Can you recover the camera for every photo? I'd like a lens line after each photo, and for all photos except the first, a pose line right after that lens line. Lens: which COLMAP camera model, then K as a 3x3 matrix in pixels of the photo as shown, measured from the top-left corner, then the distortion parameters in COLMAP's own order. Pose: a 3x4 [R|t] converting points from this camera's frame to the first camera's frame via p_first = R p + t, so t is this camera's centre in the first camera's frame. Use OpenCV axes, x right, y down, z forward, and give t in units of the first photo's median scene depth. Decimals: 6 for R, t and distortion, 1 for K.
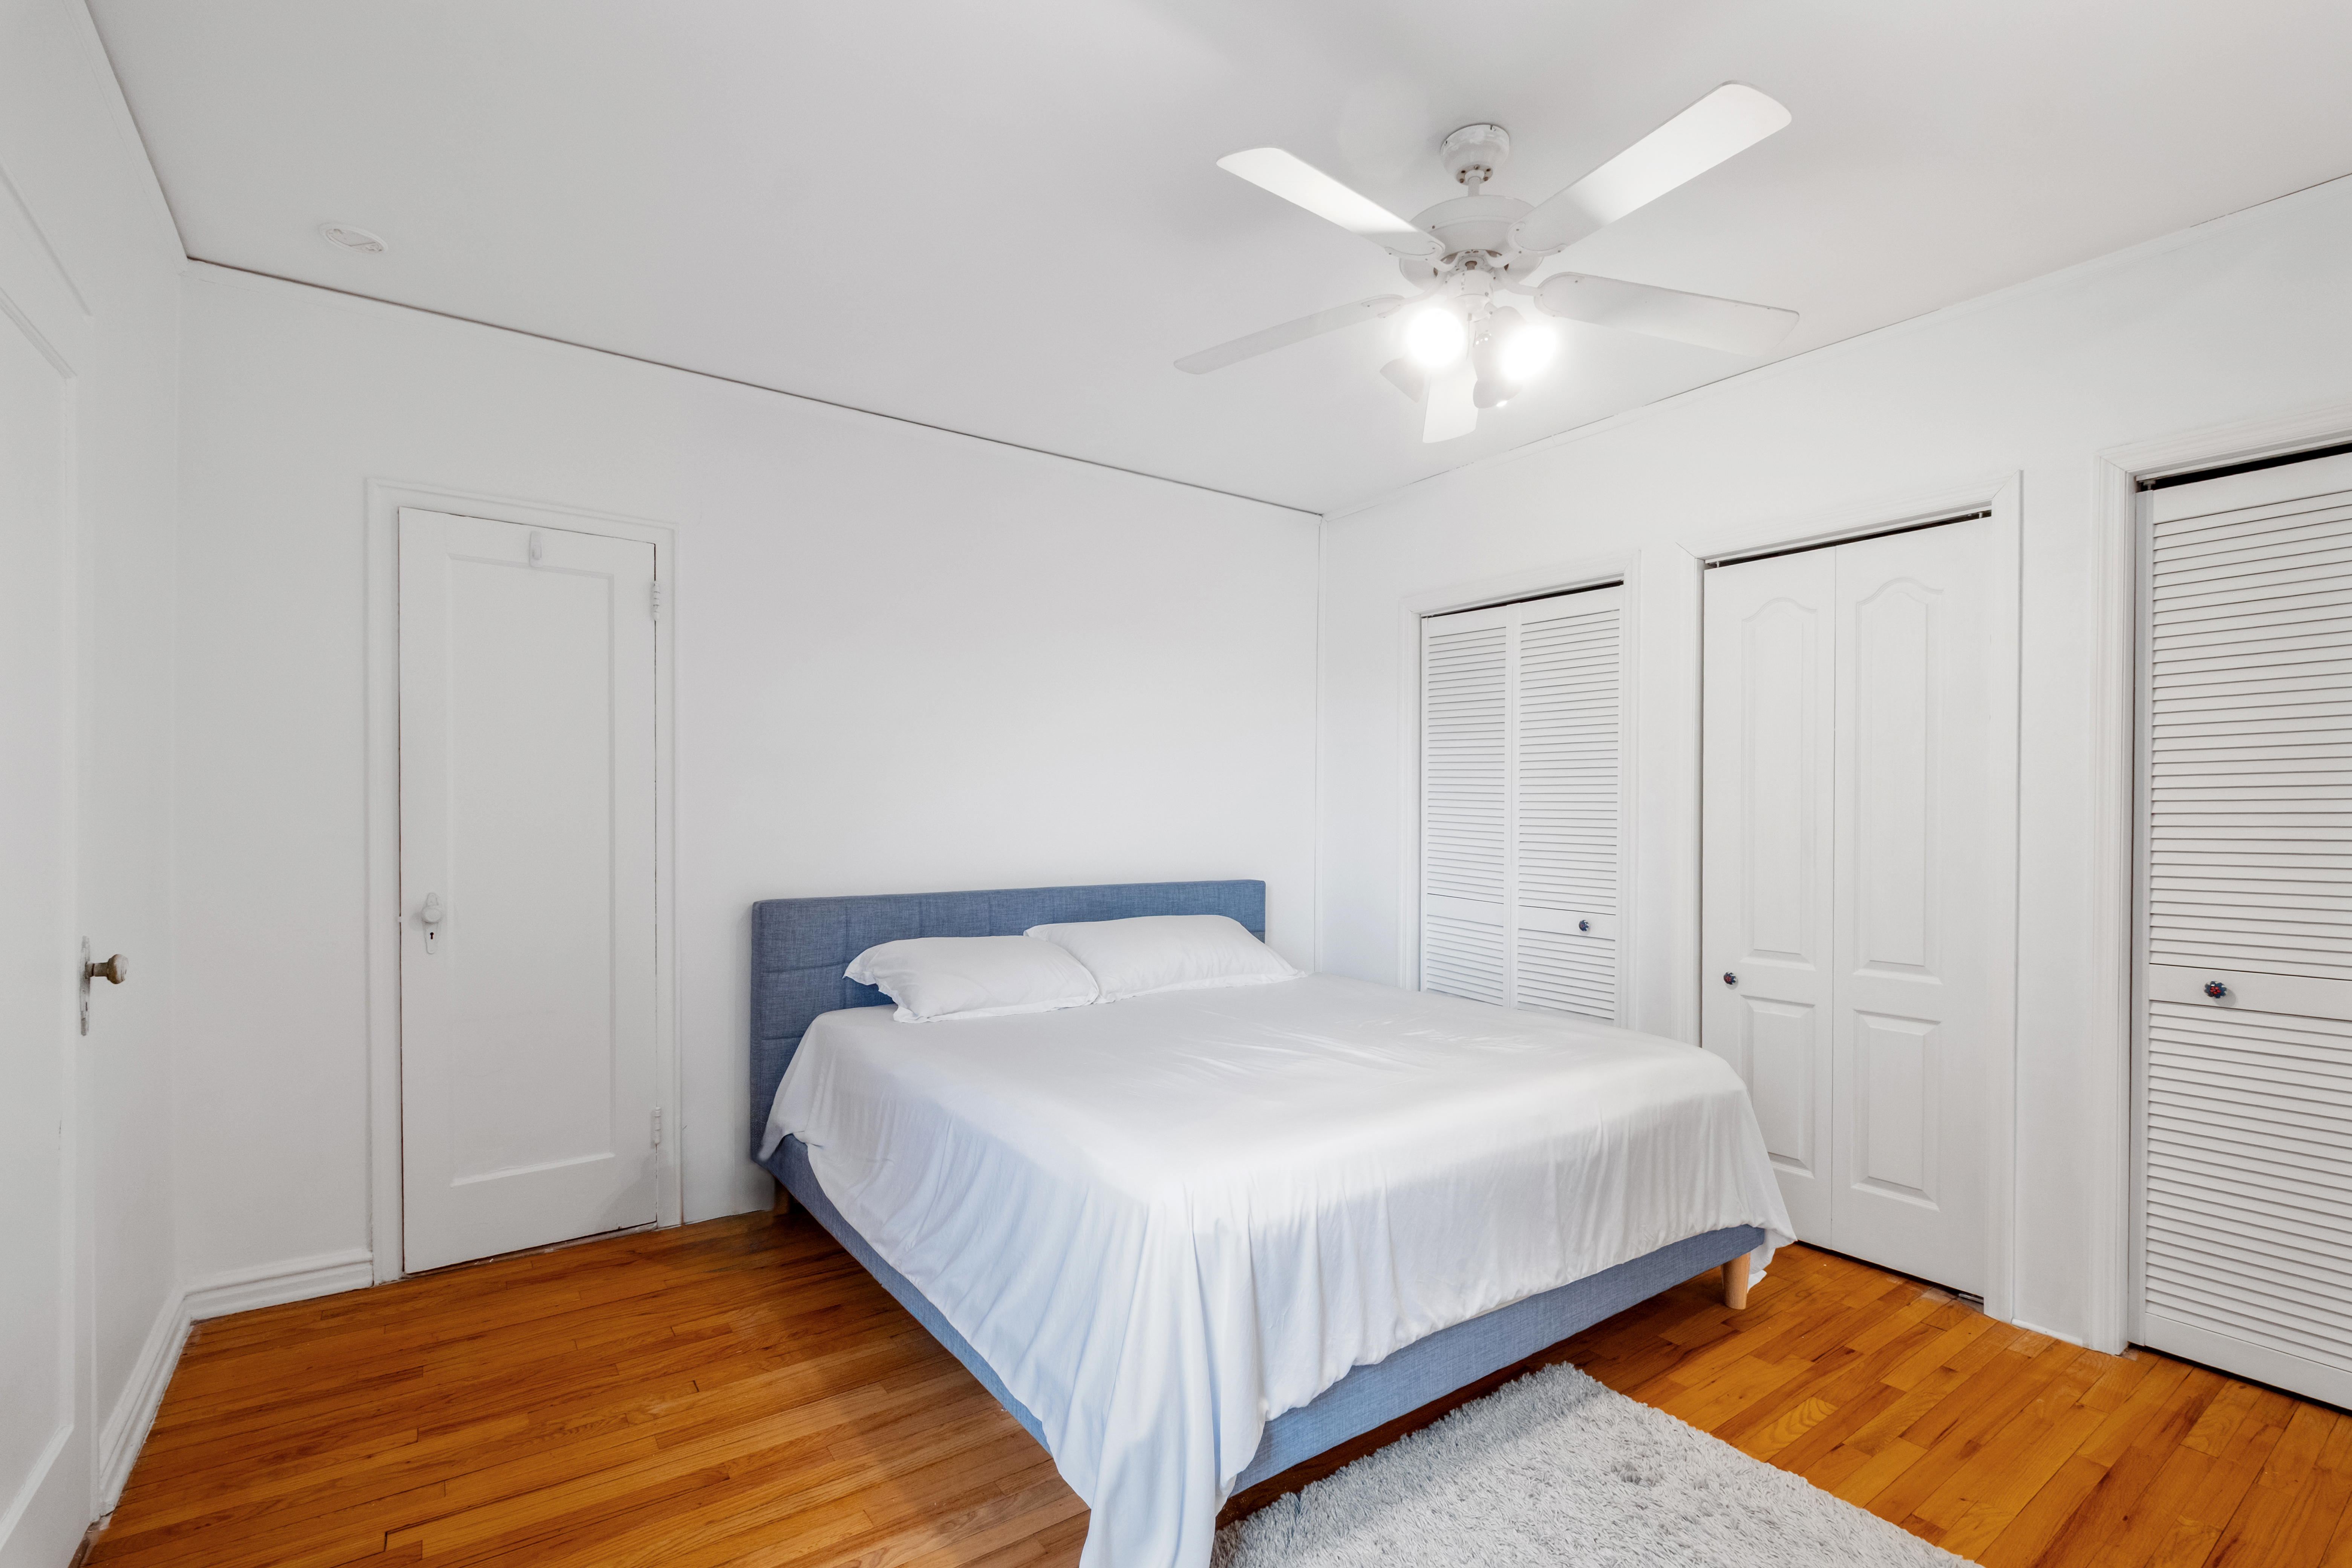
lens RADIAL K [[1049.9, 0, 1179.1], [0, 1049.9, 821.8], [0, 0, 1]] dist [0.004340, 0.000924]
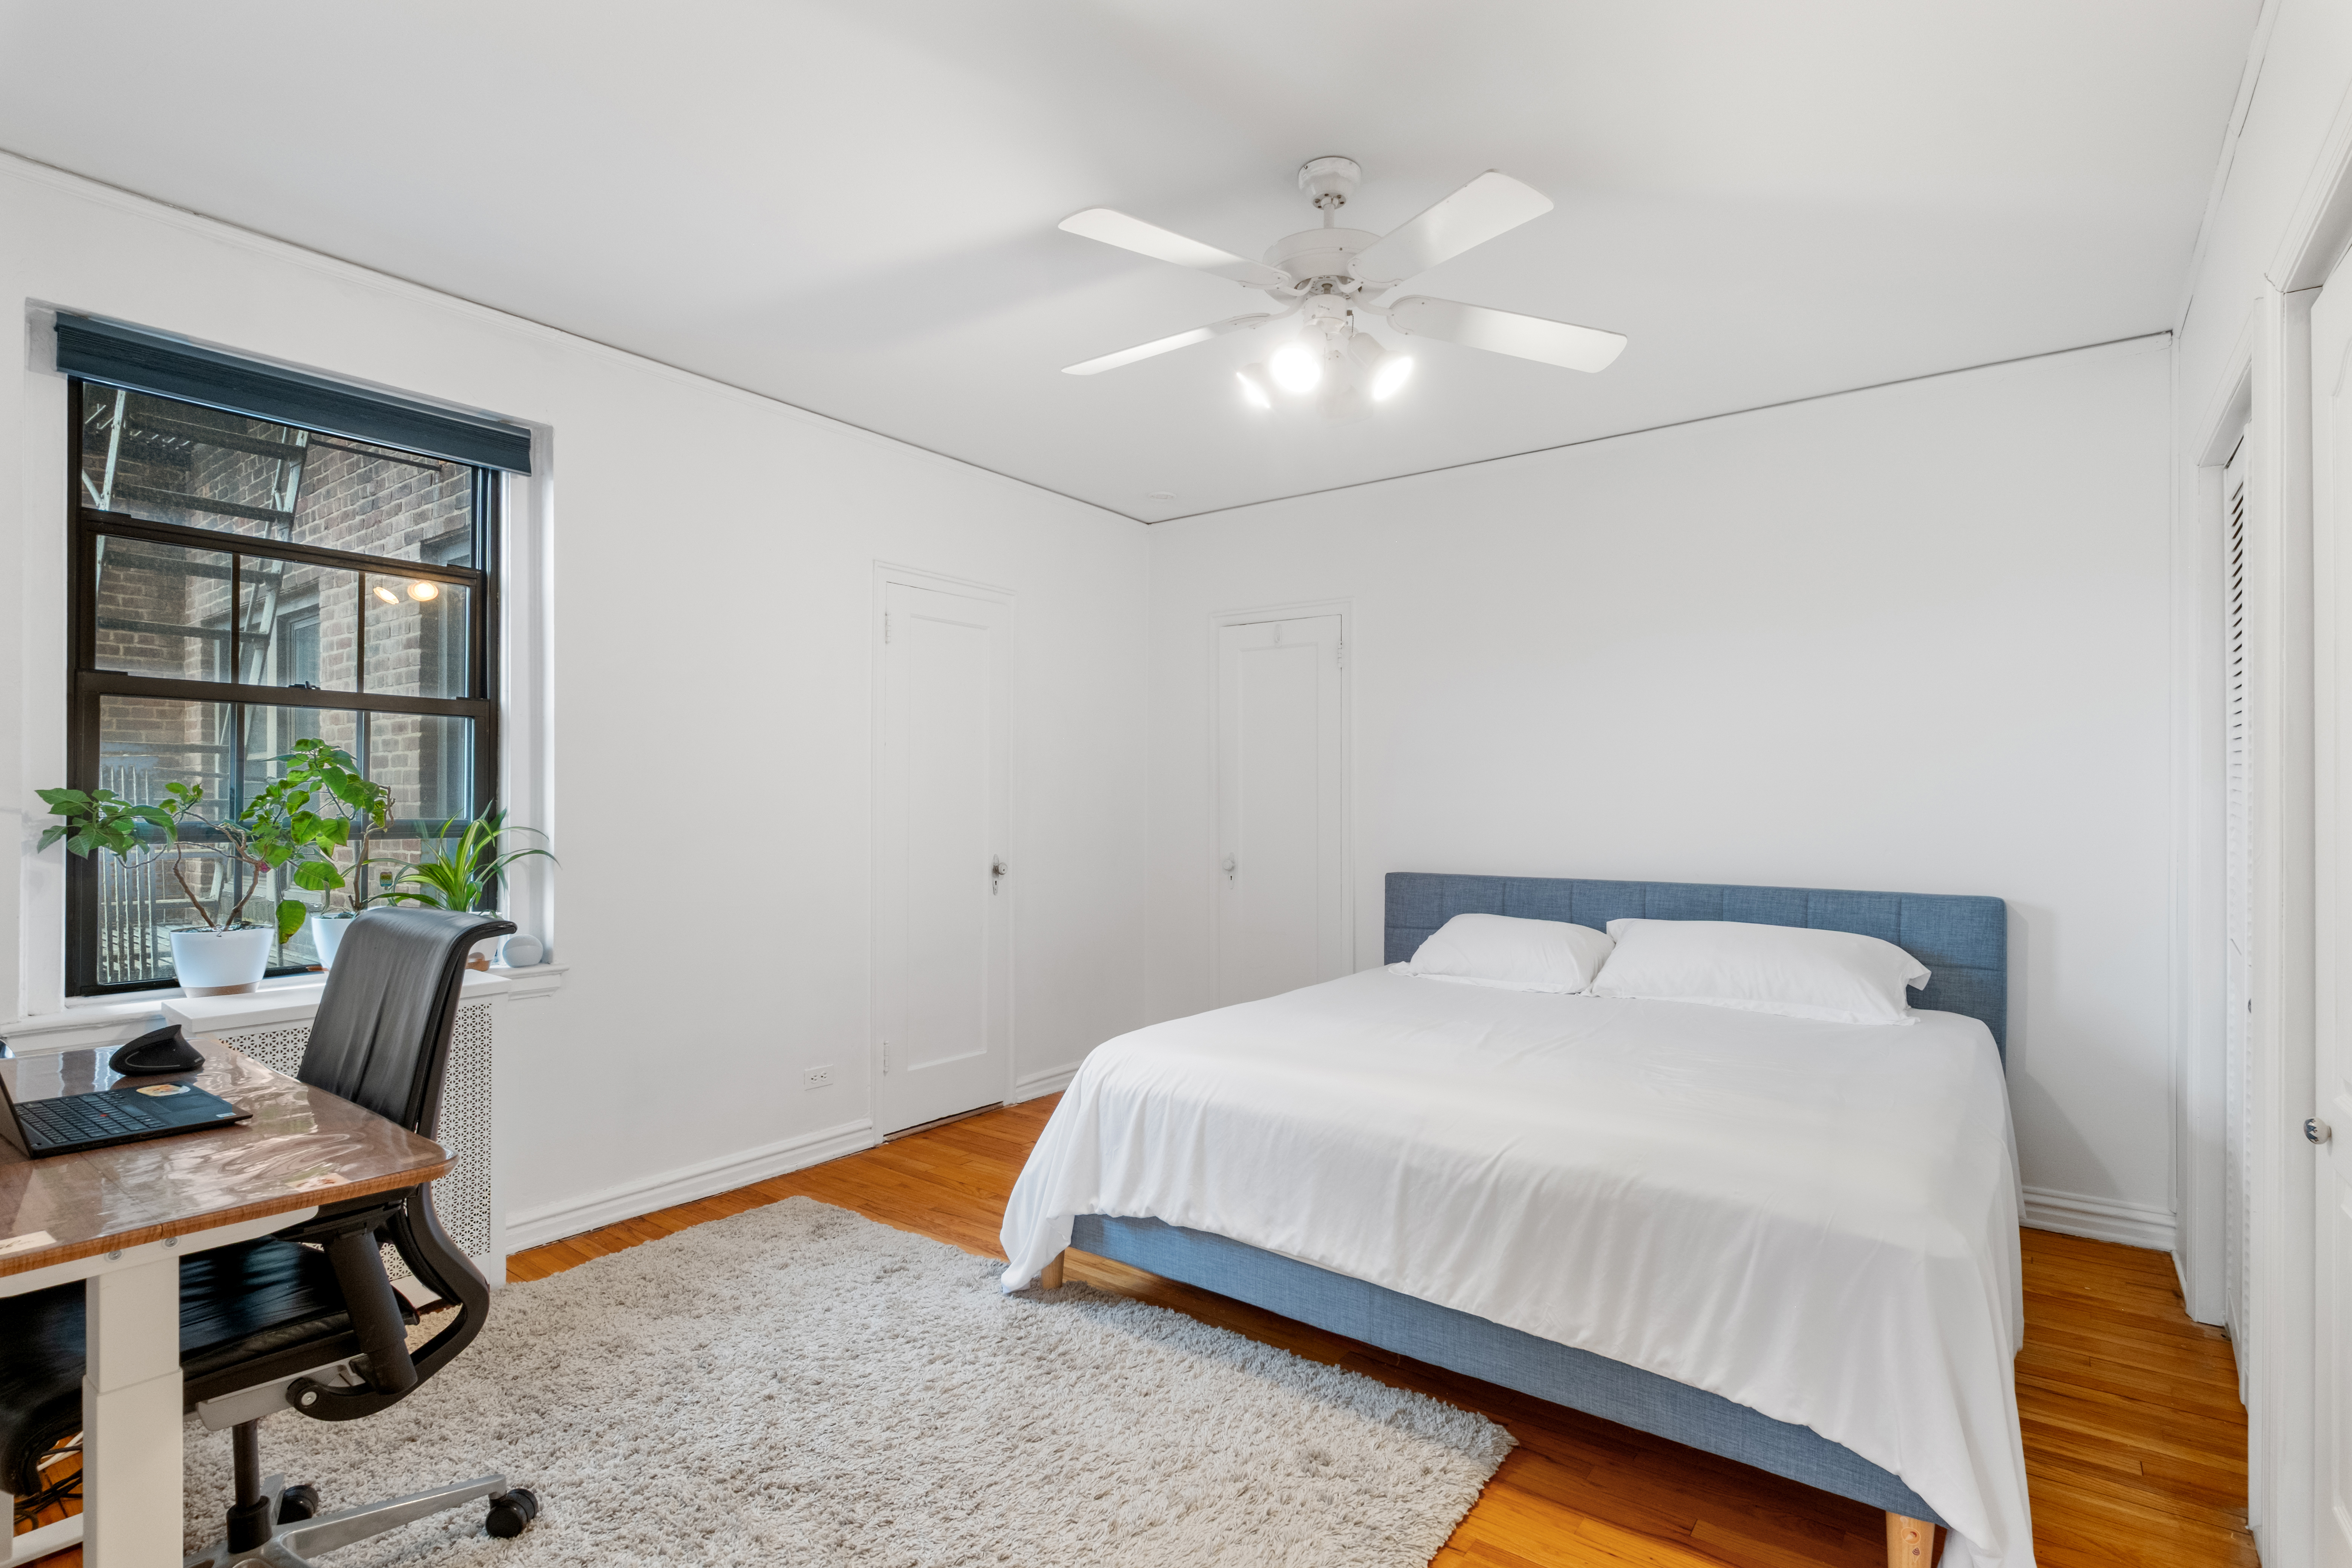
lens RADIAL K [[1136.1, 0, 1183.8], [0, 1136.1, 795.7], [0, 0, 1]] dist [0.000007, -0.000042]
pose [[0.306022, -0.010589, -0.951966, 1.274159], [-0.007492, 0.999880, -0.013530, 0.002410], [0.951995, 0.011273, 0.305906, 0.480611]]
